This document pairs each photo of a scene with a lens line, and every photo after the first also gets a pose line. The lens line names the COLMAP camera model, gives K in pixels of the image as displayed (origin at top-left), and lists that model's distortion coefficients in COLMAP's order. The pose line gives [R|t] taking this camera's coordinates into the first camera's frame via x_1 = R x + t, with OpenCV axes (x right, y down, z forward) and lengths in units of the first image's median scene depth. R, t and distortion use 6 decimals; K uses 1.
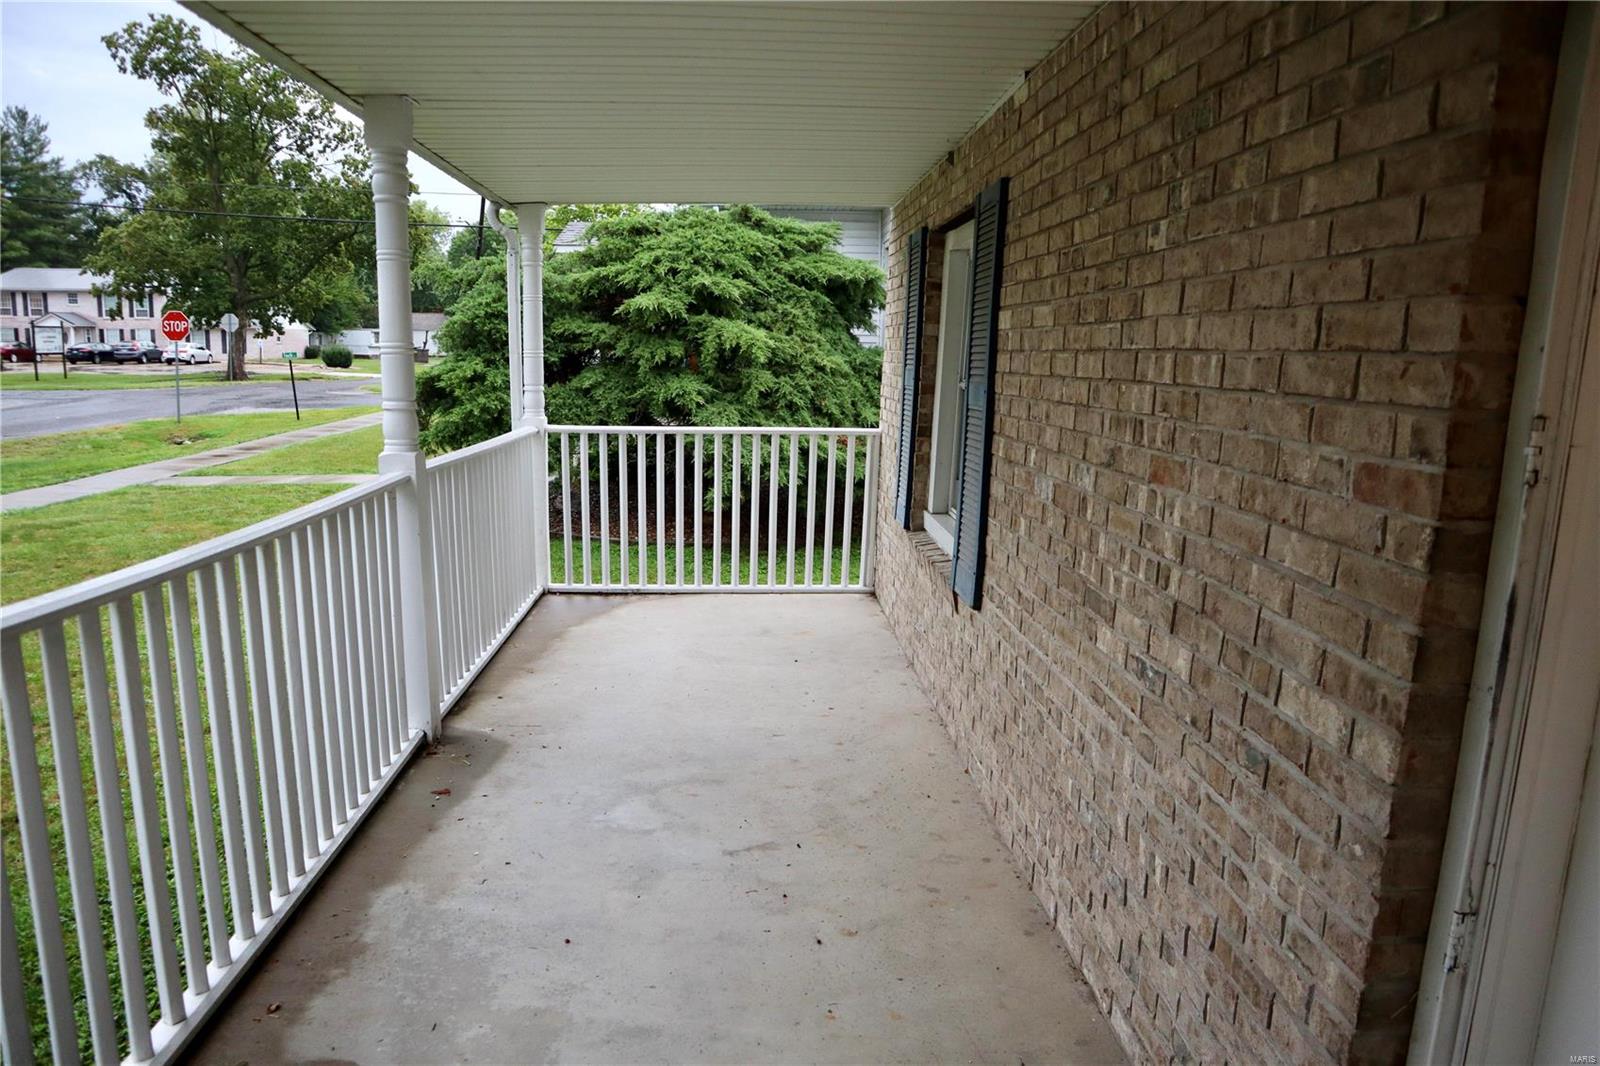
lens RADIAL K [[1084.7, 0, 804.1], [0, 1084.7, 538.4], [0, 0, 1]] dist [-0.114897, 0.055148]
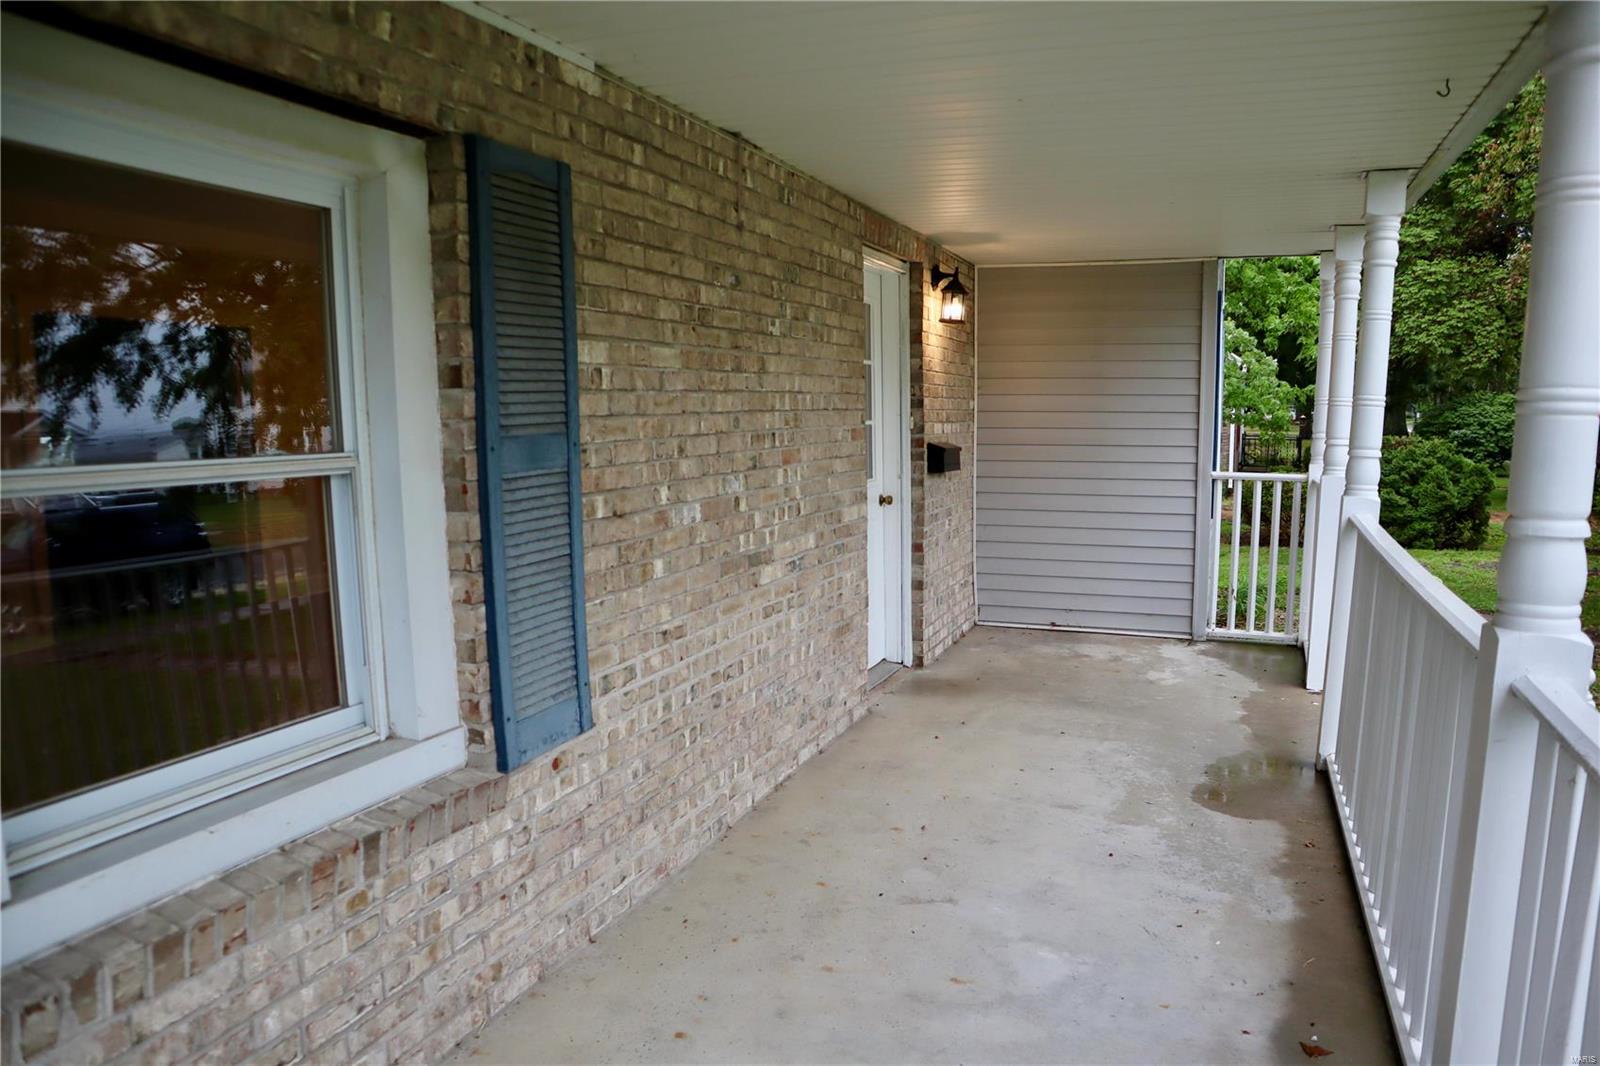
lens RADIAL K [[1084.7, 0, 804.1], [0, 1084.7, 538.4], [0, 0, 1]] dist [-0.114897, 0.055148]
pose [[-0.903657, -0.072184, 0.422130, -0.427300], [0.055560, 0.957602, 0.282687, -0.395795], [-0.424638, 0.278906, -0.861333, 2.290034]]
